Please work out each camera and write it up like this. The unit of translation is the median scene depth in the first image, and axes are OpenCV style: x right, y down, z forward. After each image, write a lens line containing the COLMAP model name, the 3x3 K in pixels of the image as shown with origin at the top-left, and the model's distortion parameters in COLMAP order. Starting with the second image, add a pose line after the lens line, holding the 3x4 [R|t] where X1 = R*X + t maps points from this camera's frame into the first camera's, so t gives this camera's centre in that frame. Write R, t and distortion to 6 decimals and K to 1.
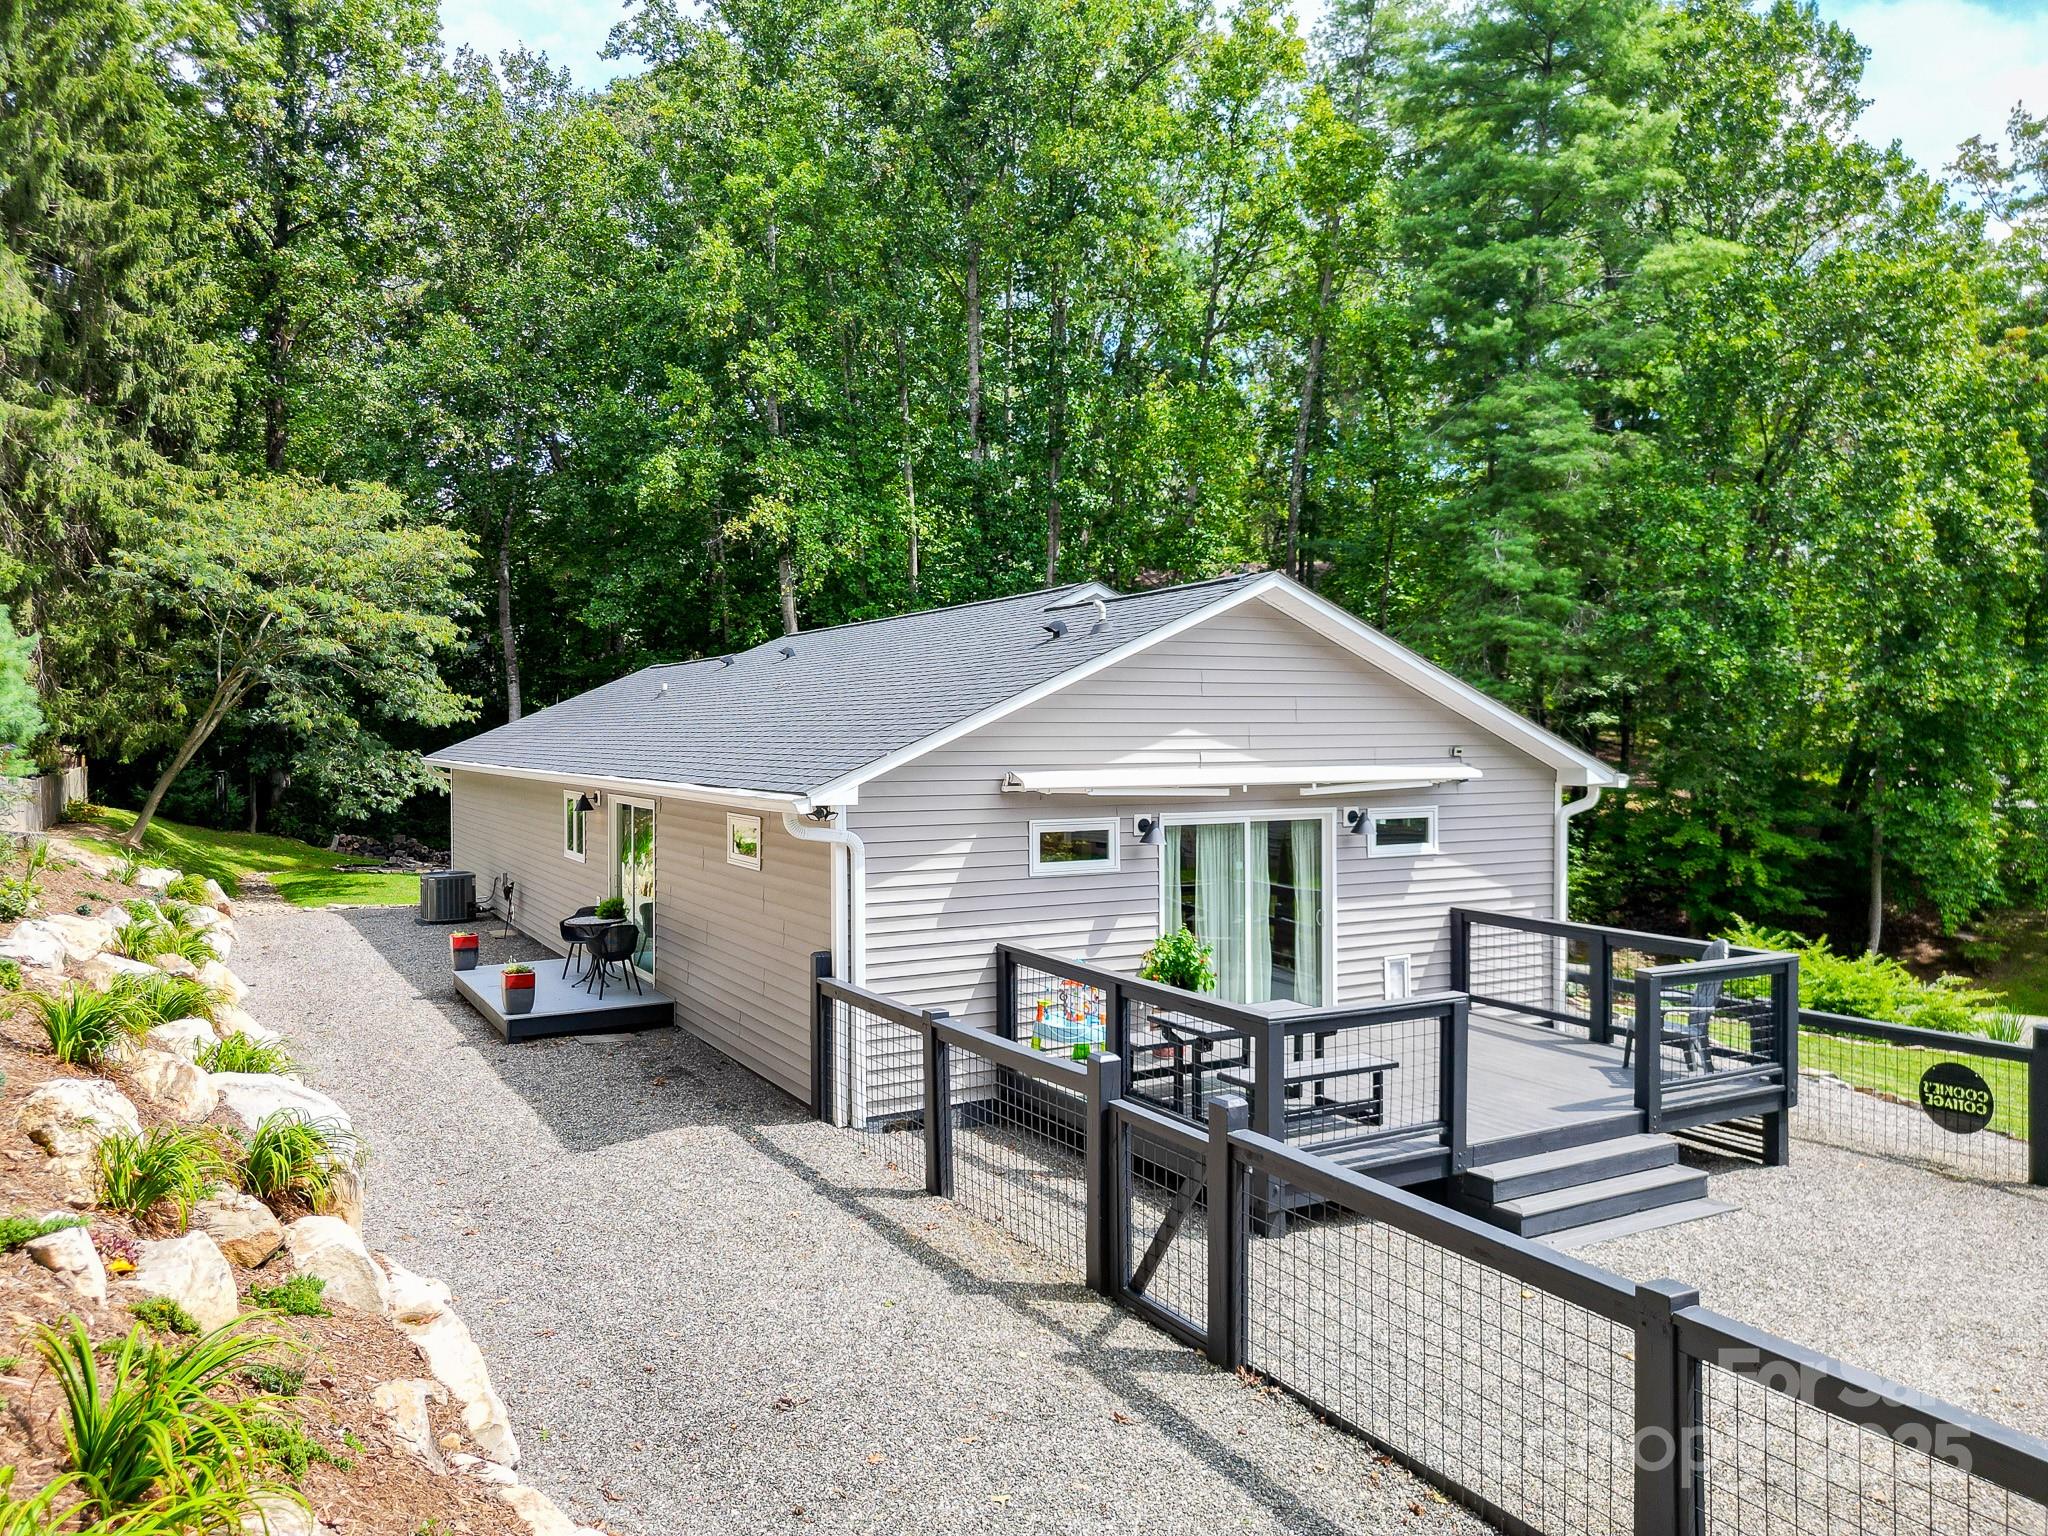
lens RADIAL K [[1454.5, 0, 1027.3], [0, 1454.5, 745.7], [0, 0, 1]] dist [0.035411, -0.013379]
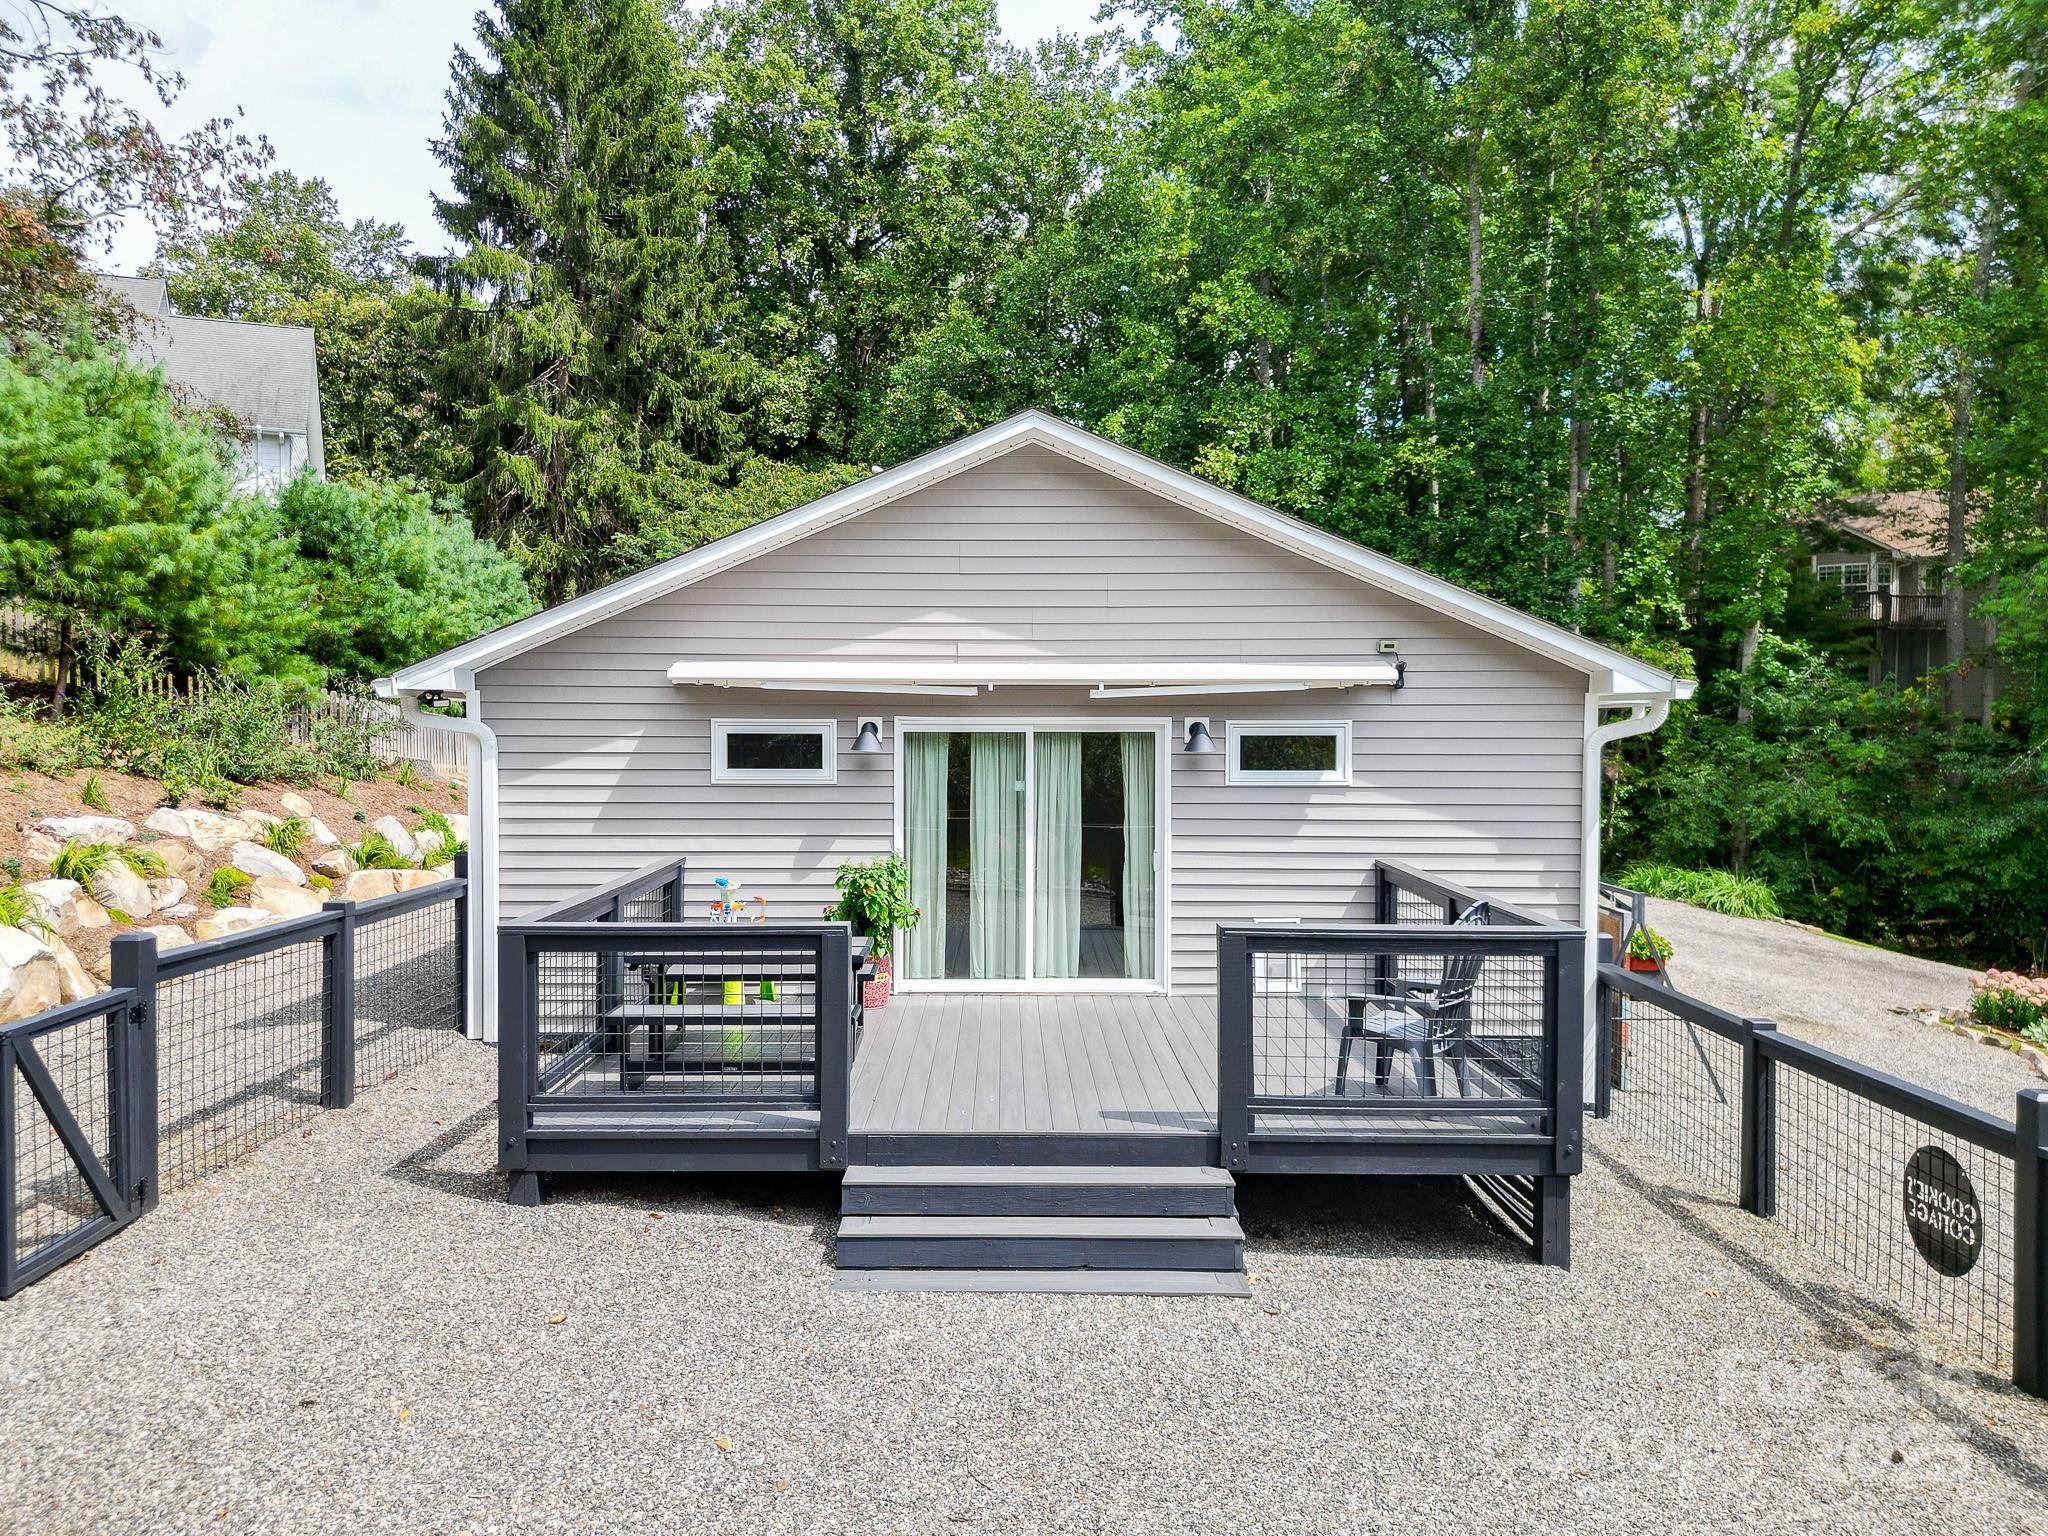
lens RADIAL K [[1454.5, 0, 1008.8], [0, 1454.5, 760.9], [0, 0, 1]] dist [0.035411, -0.013379]
pose [[0.871703, 0.017388, -0.489727, 0.504827], [-0.007789, 0.999736, 0.021632, 0.048637], [0.489973, -0.015042, 0.871608, 0.283880]]
